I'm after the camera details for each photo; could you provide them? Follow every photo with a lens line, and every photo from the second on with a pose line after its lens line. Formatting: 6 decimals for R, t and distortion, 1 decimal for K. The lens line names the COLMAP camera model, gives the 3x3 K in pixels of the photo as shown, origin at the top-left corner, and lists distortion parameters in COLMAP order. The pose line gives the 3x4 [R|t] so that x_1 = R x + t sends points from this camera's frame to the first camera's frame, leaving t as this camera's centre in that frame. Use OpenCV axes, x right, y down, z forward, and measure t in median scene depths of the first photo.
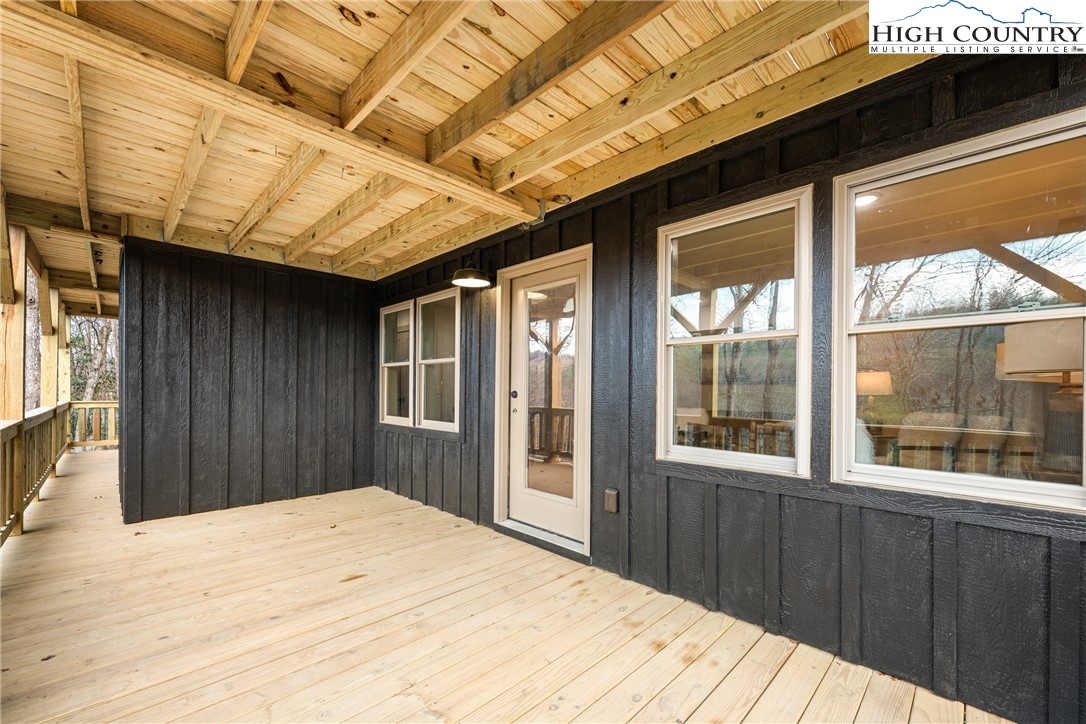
lens RADIAL K [[442.9, 0, 546.4], [0, 442.9, 390.8], [0, 0, 1]] dist [0.000566, 0.000040]
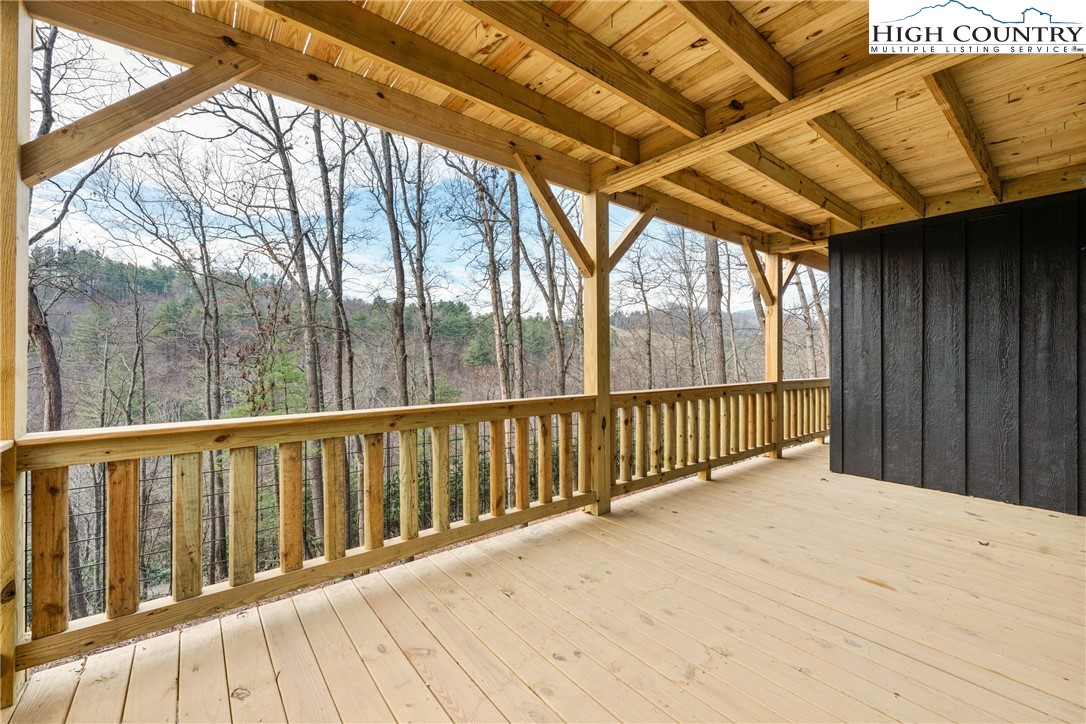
lens RADIAL K [[439.9, 0, 532.7], [0, 439.9, 356.4], [0, 0, 1]] dist [-0.000828, -0.000187]
pose [[-0.125575, -0.012805, -0.992001, 0.352500], [-0.003070, 0.999917, -0.012519, 0.001025], [0.992079, 0.001473, -0.125604, 0.327082]]
